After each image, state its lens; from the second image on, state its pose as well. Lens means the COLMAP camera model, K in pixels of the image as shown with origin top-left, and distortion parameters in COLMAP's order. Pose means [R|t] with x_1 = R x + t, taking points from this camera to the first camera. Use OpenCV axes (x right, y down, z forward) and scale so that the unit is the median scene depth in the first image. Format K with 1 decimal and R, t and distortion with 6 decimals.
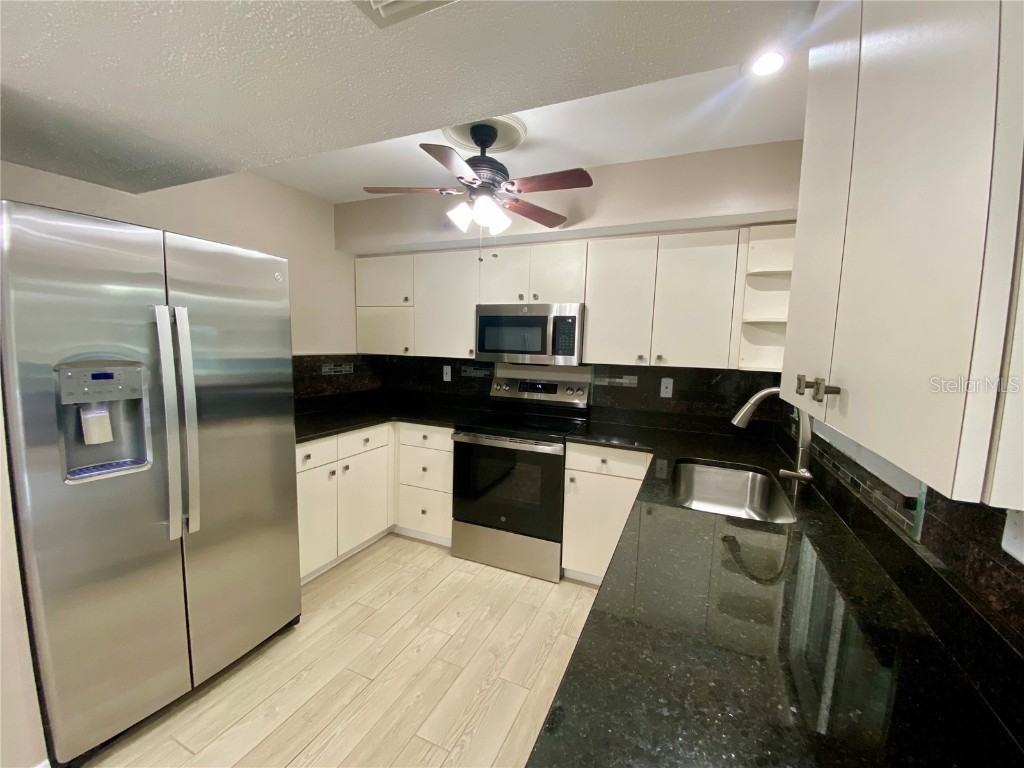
lens RADIAL K [[411.3, 0, 512.0], [0, 411.3, 384.0], [0, 0, 1]] dist [0.030854, -0.027532]
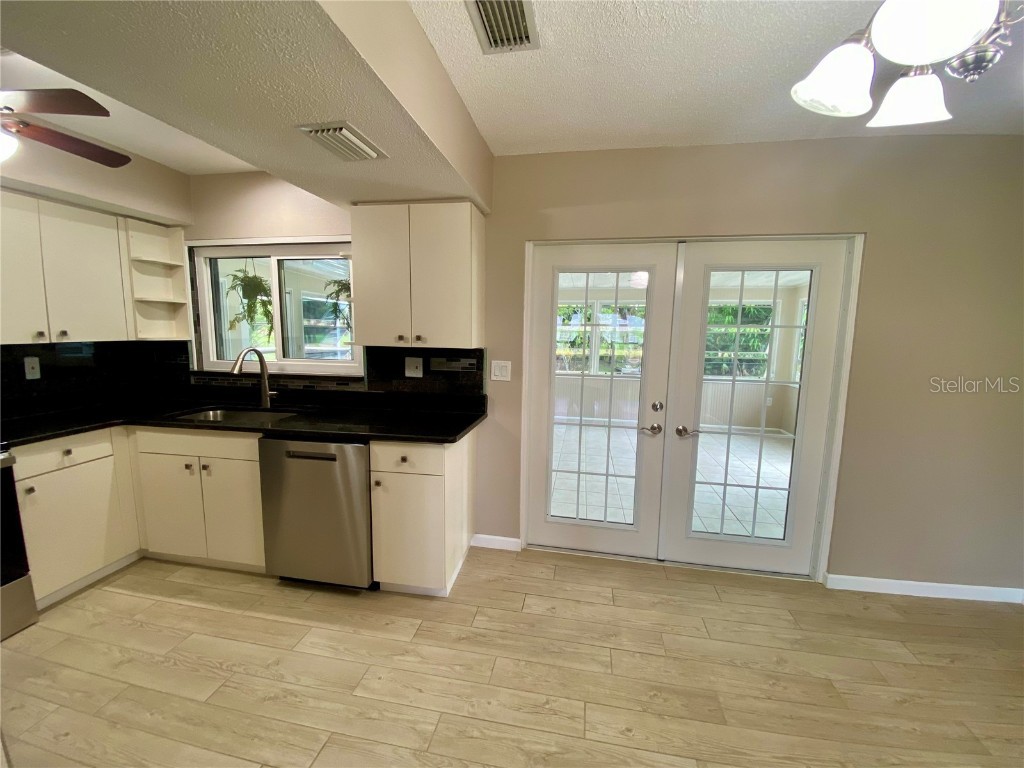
lens RADIAL K [[411.3, 0, 512.0], [0, 411.3, 384.0], [0, 0, 1]] dist [0.030854, -0.027532]
pose [[-0.242089, -0.150449, 0.958519, -0.841420], [0.067446, 0.982906, 0.171311, -0.044545], [-0.967907, 0.106121, -0.227803, 0.257950]]
